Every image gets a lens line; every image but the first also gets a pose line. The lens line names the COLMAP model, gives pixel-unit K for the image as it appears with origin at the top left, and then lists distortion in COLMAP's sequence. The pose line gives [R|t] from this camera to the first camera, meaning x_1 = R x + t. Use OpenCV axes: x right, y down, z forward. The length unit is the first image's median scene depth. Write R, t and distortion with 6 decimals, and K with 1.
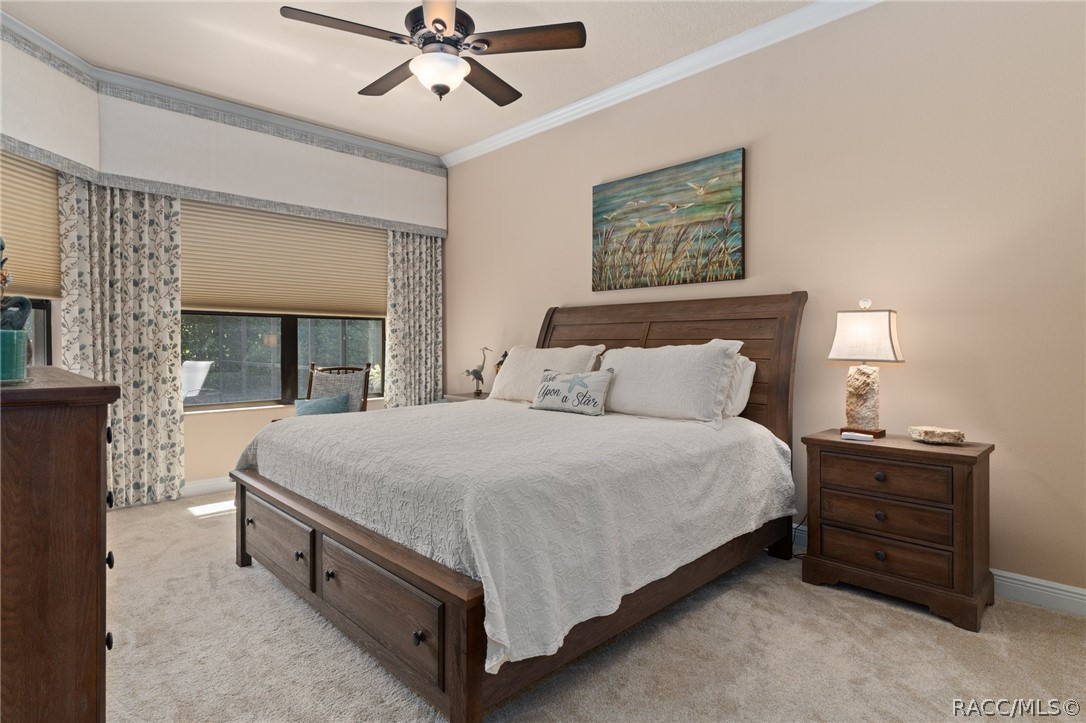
lens RADIAL K [[567.3, 0, 542.6], [0, 567.3, 340.7], [0, 0, 1]] dist [-0.000498, 0.000038]
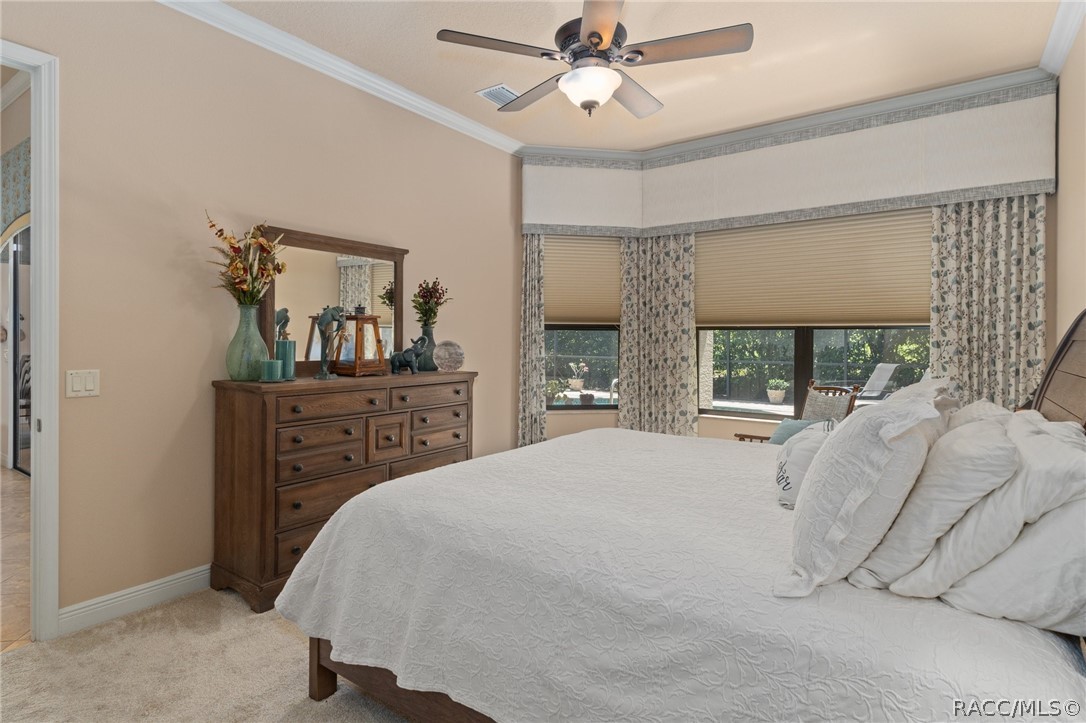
lens RADIAL K [[567.3, 0, 542.6], [0, 567.3, 340.7], [0, 0, 1]] dist [-0.000498, 0.000038]
pose [[0.178735, 0.003126, -0.983892, 0.412628], [0.002246, 0.999991, 0.003585, -0.027683], [0.983895, -0.002851, 0.178727, 0.420974]]
